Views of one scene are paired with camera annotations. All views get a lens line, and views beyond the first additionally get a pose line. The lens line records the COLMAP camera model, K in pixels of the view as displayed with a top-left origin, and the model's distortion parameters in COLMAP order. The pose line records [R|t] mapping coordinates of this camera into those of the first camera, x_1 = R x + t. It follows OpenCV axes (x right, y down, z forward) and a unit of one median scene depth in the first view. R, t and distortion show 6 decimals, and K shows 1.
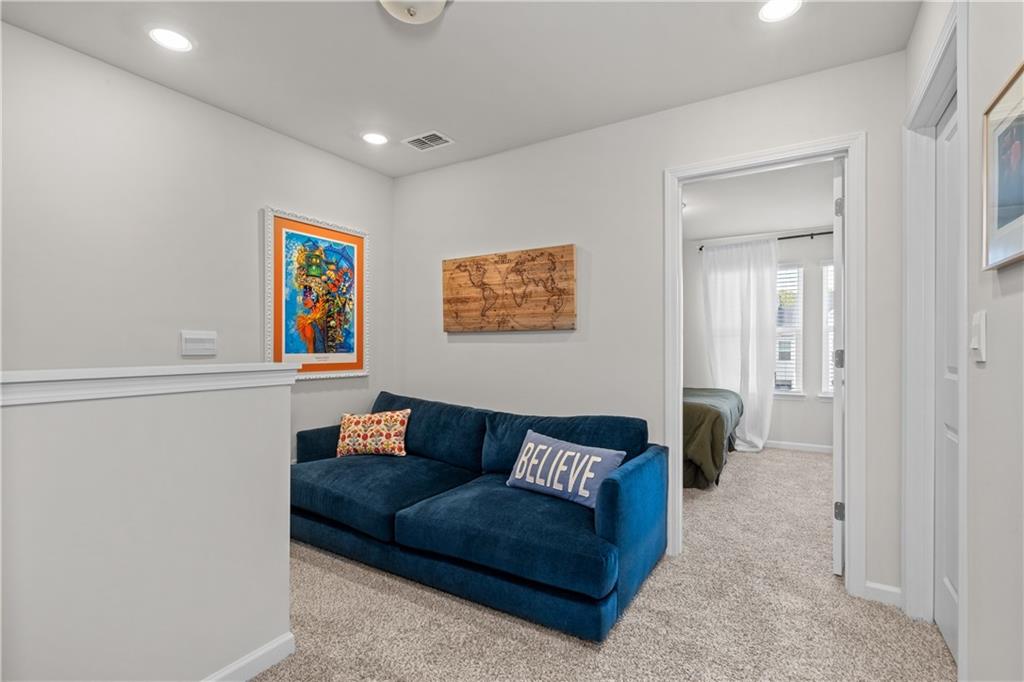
lens RADIAL K [[480.3, 0, 512.1], [0, 480.3, 344.1], [0, 0, 1]] dist [-0.002508, 0.000855]
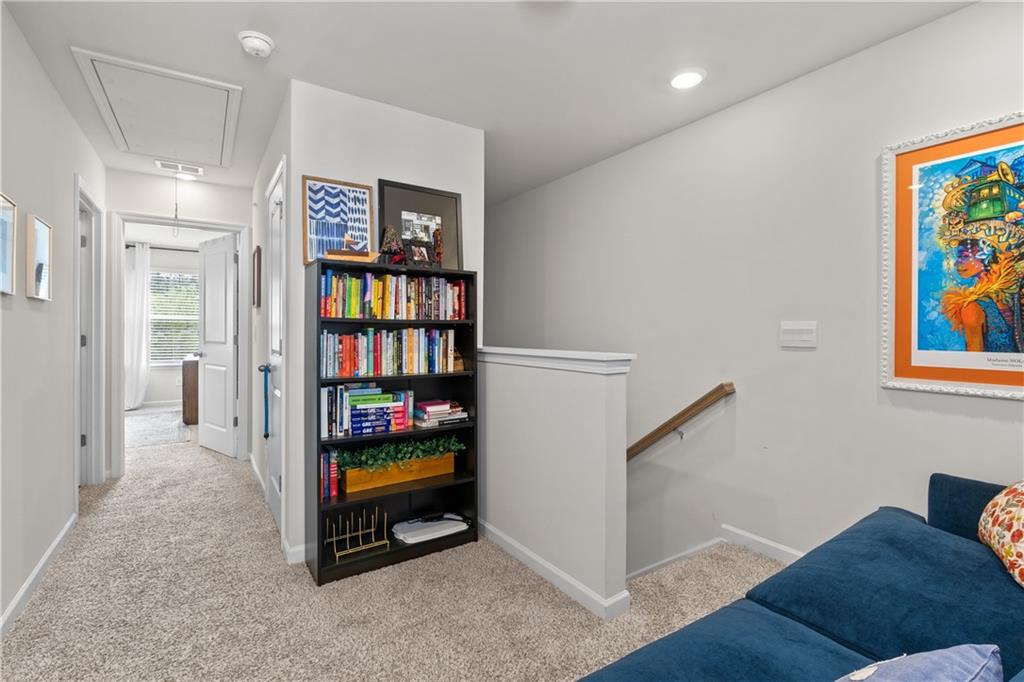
lens RADIAL K [[480.3, 0, 512.4], [0, 480.3, 337.9], [0, 0, 1]] dist [-0.002508, 0.000855]
pose [[-0.416728, 0.005240, -0.909016, 0.367921], [-0.002993, 0.999970, 0.007136, -0.000070], [0.909026, 0.005695, -0.416700, 0.742503]]
